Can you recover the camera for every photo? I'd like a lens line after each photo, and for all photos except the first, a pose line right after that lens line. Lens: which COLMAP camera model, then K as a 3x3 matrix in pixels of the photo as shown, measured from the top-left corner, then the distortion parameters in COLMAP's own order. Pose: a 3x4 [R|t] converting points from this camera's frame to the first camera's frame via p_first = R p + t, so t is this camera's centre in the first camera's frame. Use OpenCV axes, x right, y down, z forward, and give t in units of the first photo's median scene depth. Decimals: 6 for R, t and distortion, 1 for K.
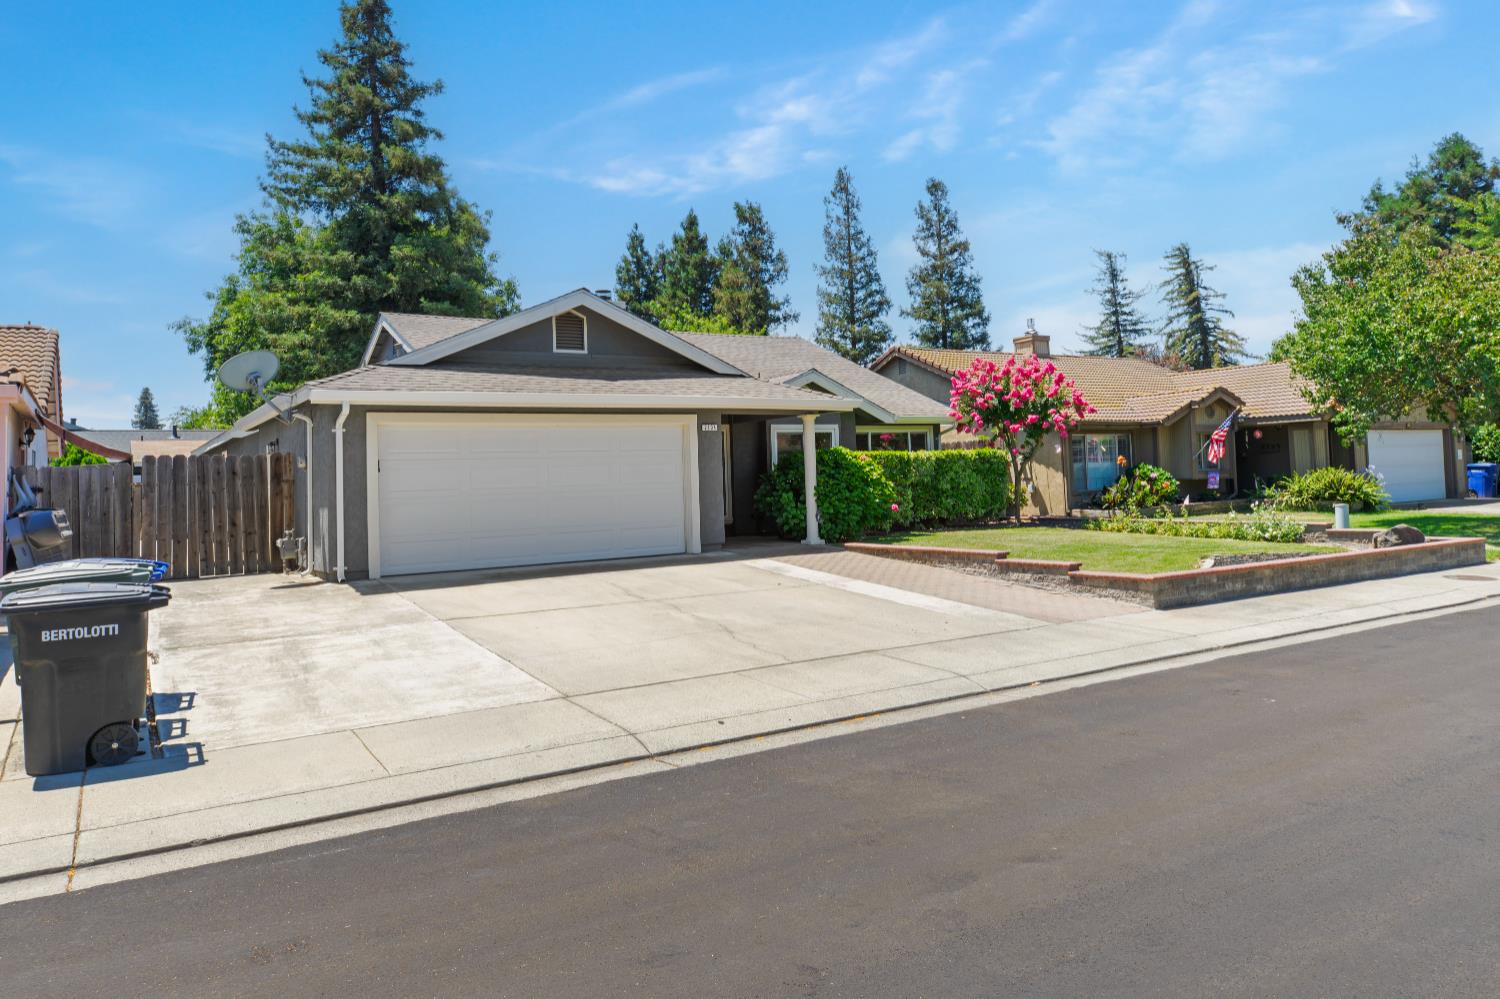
lens RADIAL K [[1024.6, 0, 766.6], [0, 1024.6, 418.0], [0, 0, 1]] dist [0.010144, -0.000357]
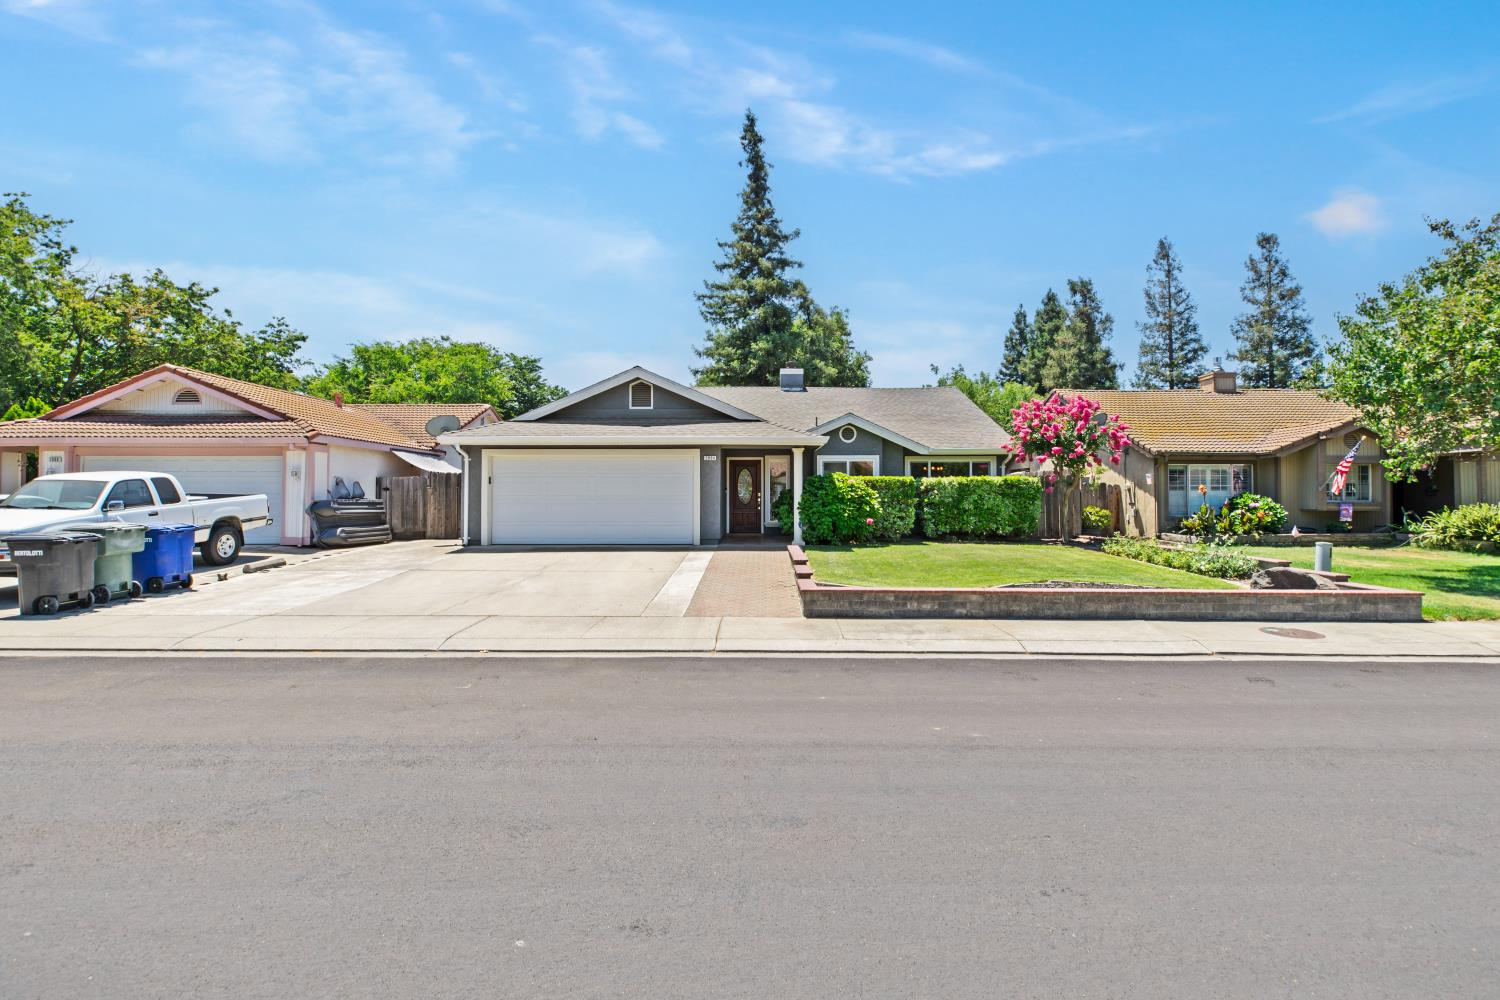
lens RADIAL K [[703.9, 0, 762.5], [0, 703.9, 470.1], [0, 0, 1]] dist [0.008669, 0.000230]
pose [[0.839354, 0.012425, -0.543444, 0.344766], [0.004044, 0.999568, 0.029101, -0.001403], [0.543571, -0.026624, 0.838941, 0.137719]]
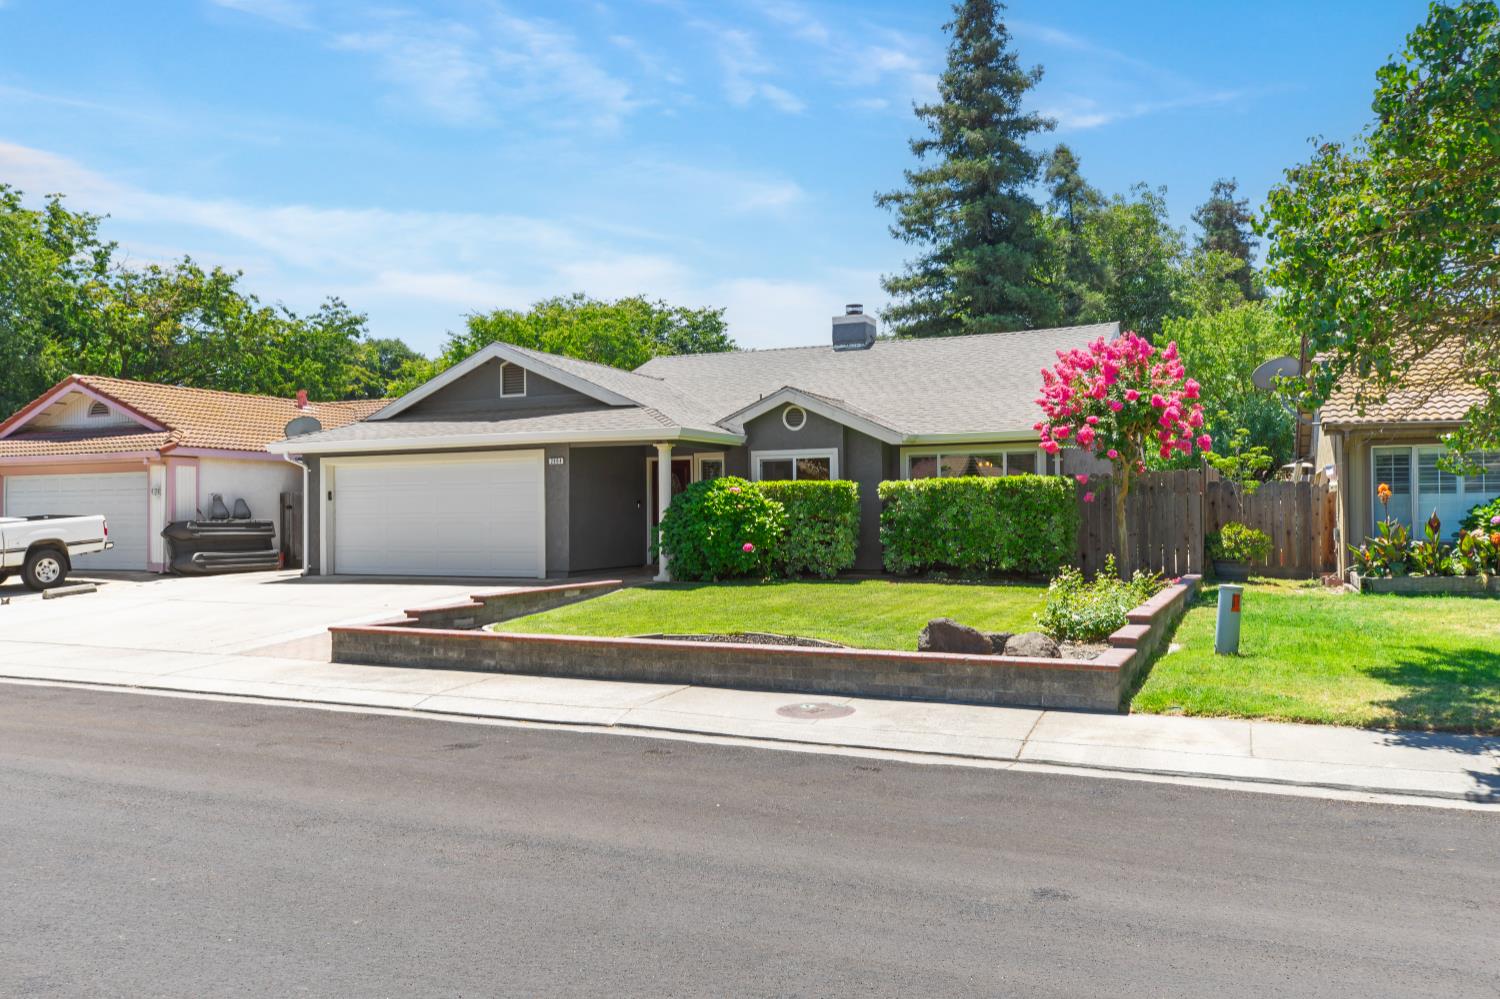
lens RADIAL K [[1135.9, 0, 750.0], [0, 1135.9, 499.5], [0, 0, 1]] dist [0.016456, 0.000538]
pose [[0.541999, 0.017606, -0.840195, 0.660435], [0.040345, 0.998083, 0.046941, 0.001278], [0.839410, -0.059339, 0.540249, 0.340995]]
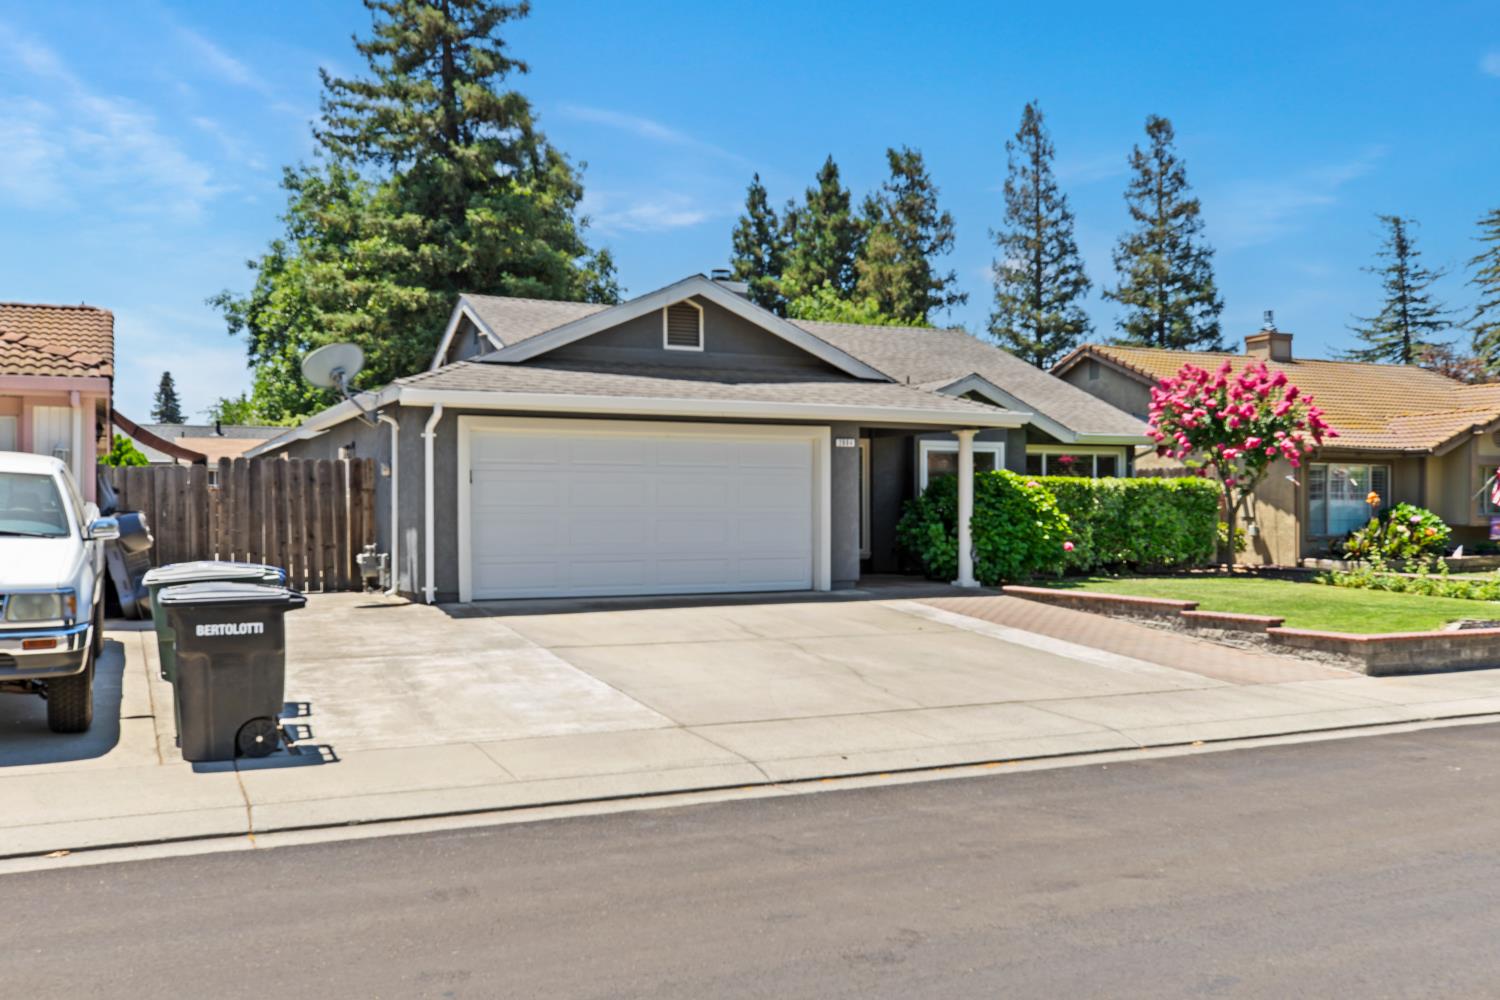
lens RADIAL K [[1337.0, 0, 755.1], [0, 1337.0, 509.4], [0, 0, 1]] dist [-0.005026, -0.009573]
pose [[0.991857, 0.034380, -0.122625, 0.004757], [-0.026614, 0.997568, 0.064418, -0.003020], [0.124542, -0.060630, 0.990360, -0.061605]]
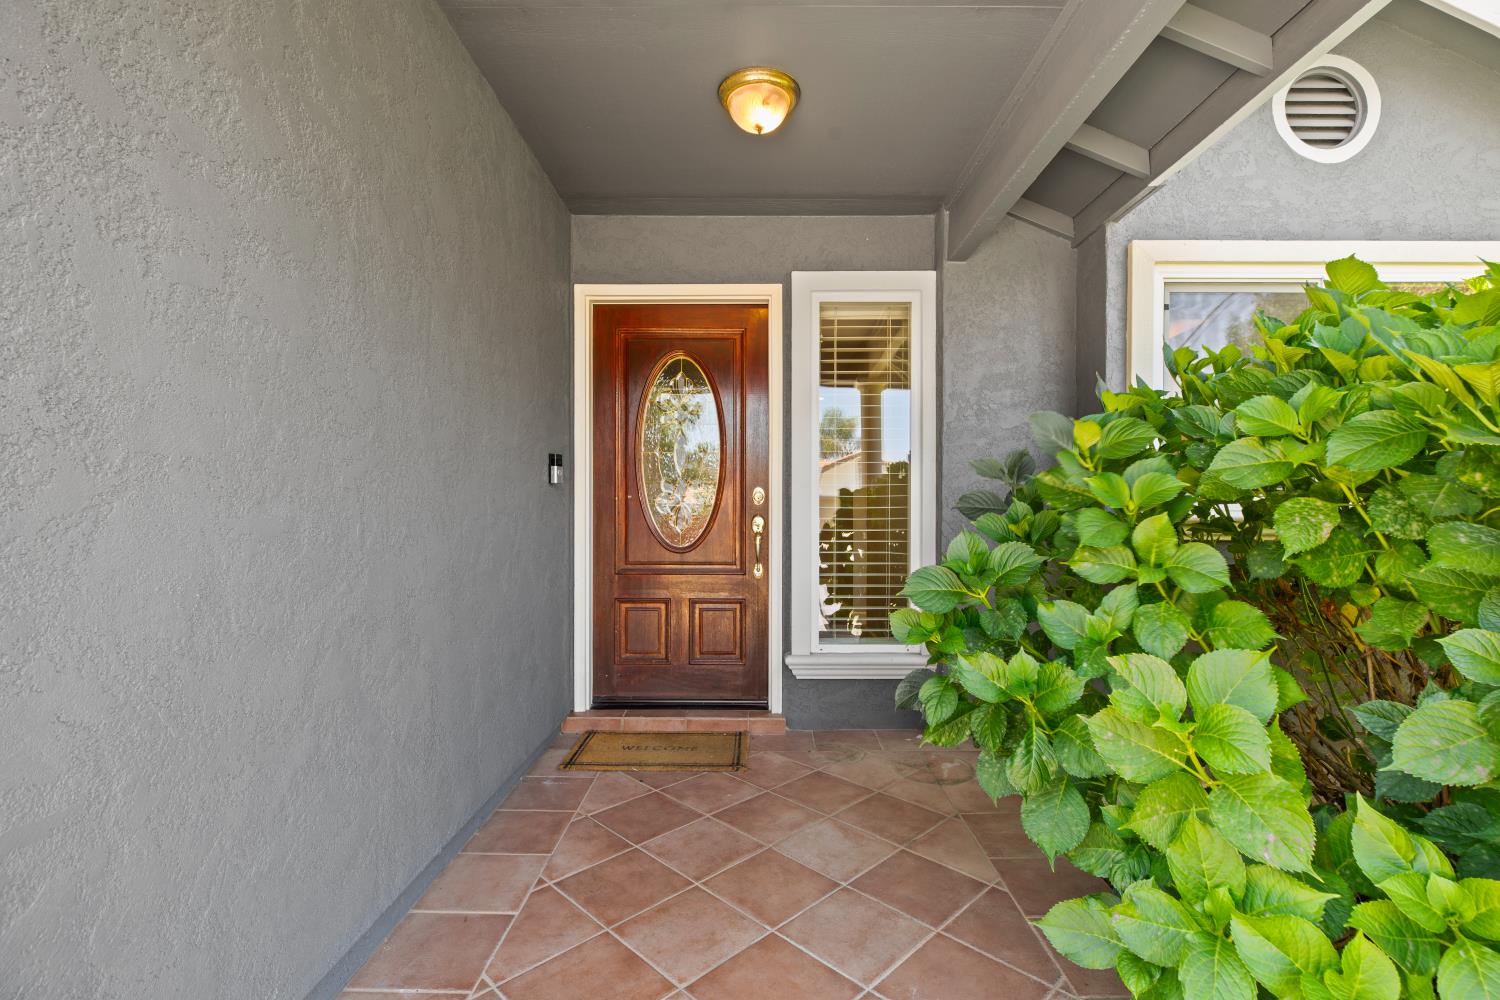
lens RADIAL K [[691.3, 0, 750.0], [0, 691.3, 500.0], [0, 0, 1]] dist [0.001674, 0.000250]
pose [[0.837980, 0.027508, -0.545008, 0.013941], [0.002992, 0.998482, 0.054997, 0.039525], [0.545693, -0.047717, 0.836625, 0.639846]]
